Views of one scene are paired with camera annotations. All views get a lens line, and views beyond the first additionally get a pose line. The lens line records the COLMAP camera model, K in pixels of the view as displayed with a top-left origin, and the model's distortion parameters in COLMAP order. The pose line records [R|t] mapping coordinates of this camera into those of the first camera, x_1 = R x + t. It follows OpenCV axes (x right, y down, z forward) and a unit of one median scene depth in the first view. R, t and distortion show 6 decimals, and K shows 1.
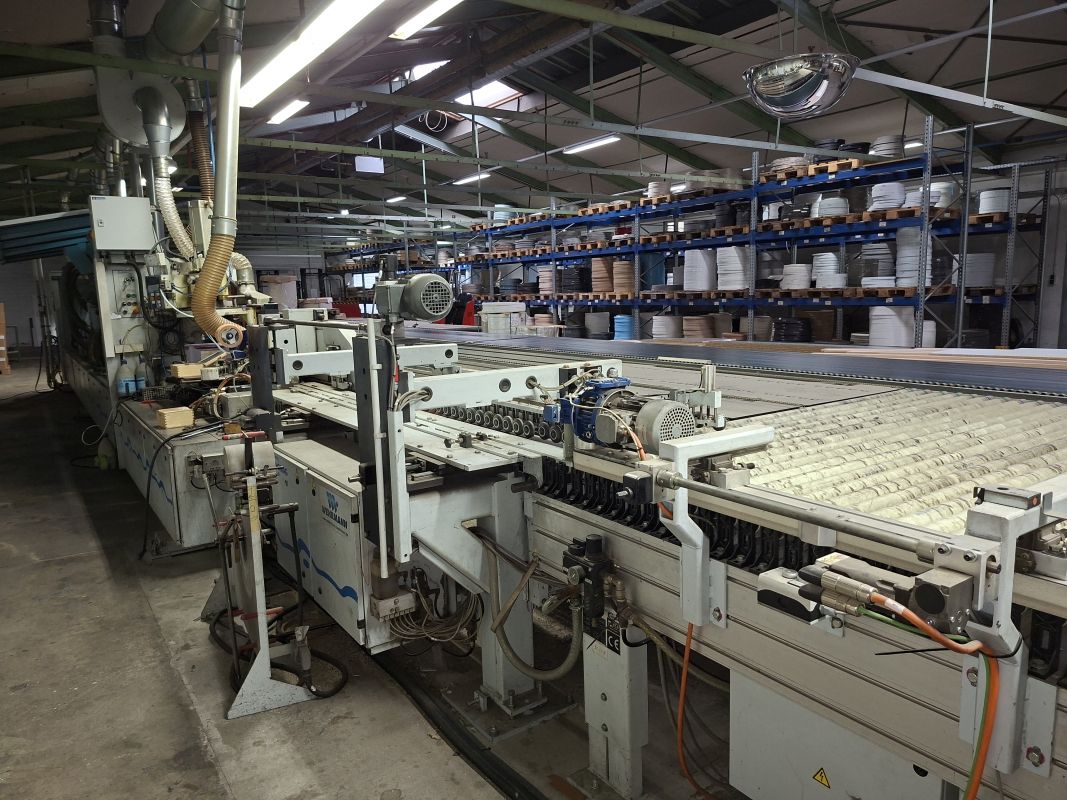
lens RADIAL K [[735.8, 0, 535.0], [0, 735.8, 409.4], [0, 0, 1]] dist [0.067121, -0.075548]
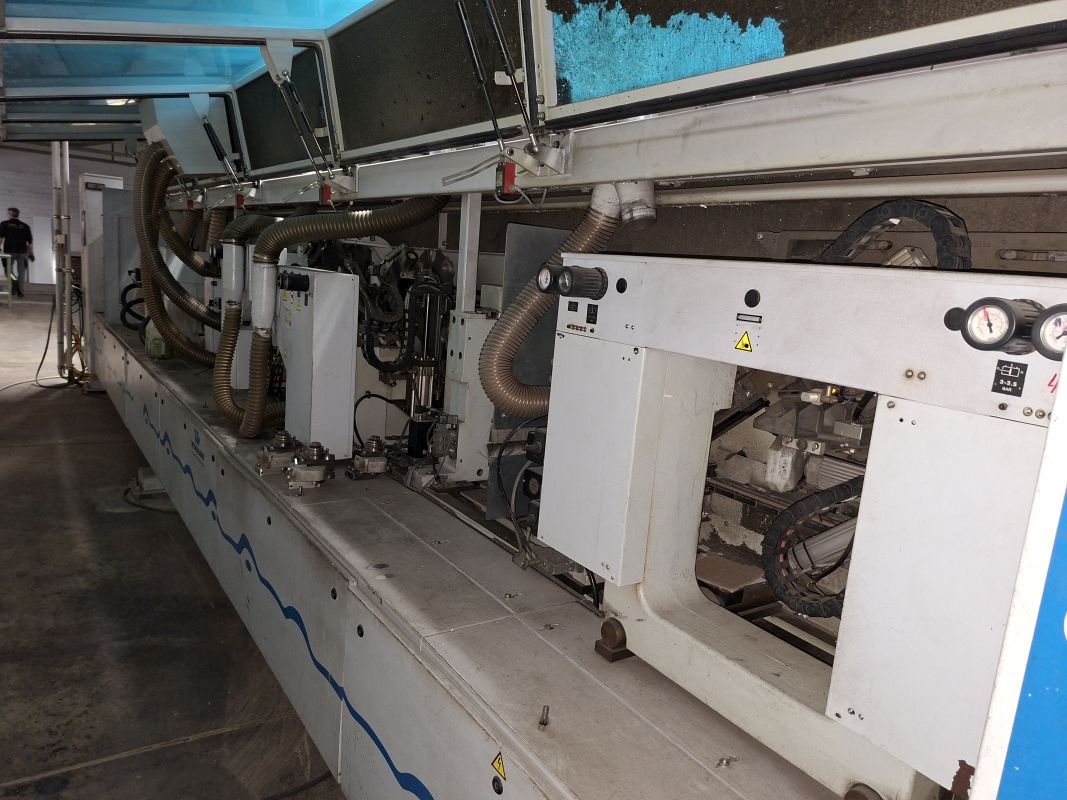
lens RADIAL K [[735.8, 0, 532.8], [0, 735.8, 406.2], [0, 0, 1]] dist [0.067121, -0.075548]
pose [[0.993792, 0.109520, 0.019571, -0.304252], [-0.109930, 0.993712, 0.021276, -0.060093], [-0.017118, -0.023296, 0.999582, 0.428497]]
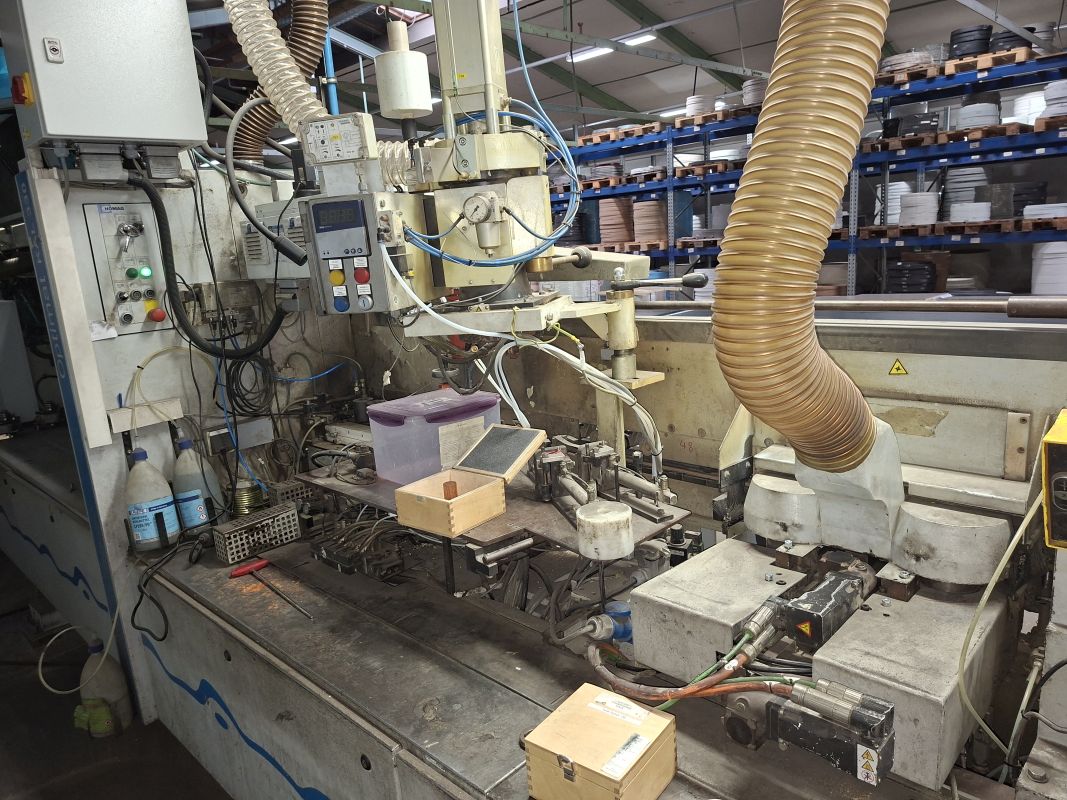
lens RADIAL K [[735.8, 0, 536.4], [0, 735.8, 408.1], [0, 0, 1]] dist [0.067121, -0.075548]
pose [[0.980099, -0.081599, 0.180964, -0.197553], [0.071775, 0.995603, 0.060194, -0.044102], [-0.185080, -0.046007, 0.981646, 0.281224]]
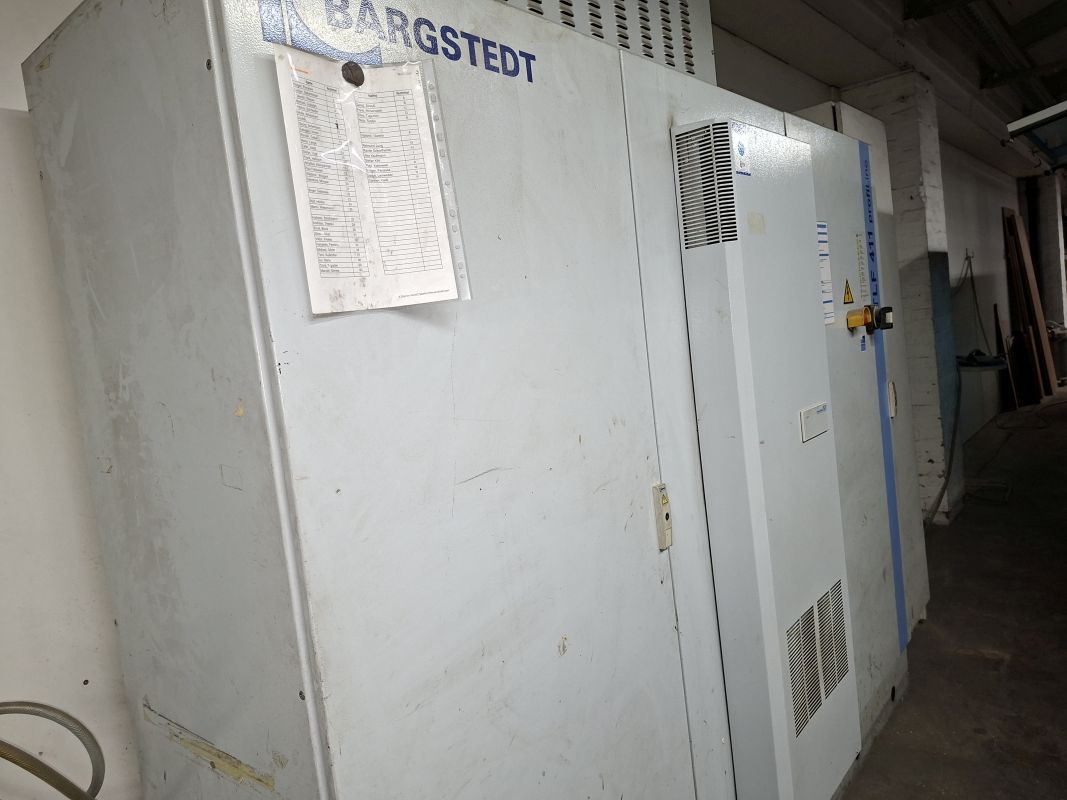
lens RADIAL K [[735.8, 0, 532.0], [0, 735.8, 390.0], [0, 0, 1]] dist [0.067121, -0.075548]
pose [[0.266795, 0.070282, -0.961187, -0.134497], [-0.046106, 0.997126, 0.060113, -0.037381], [0.962650, 0.028279, 0.269269, 0.239165]]
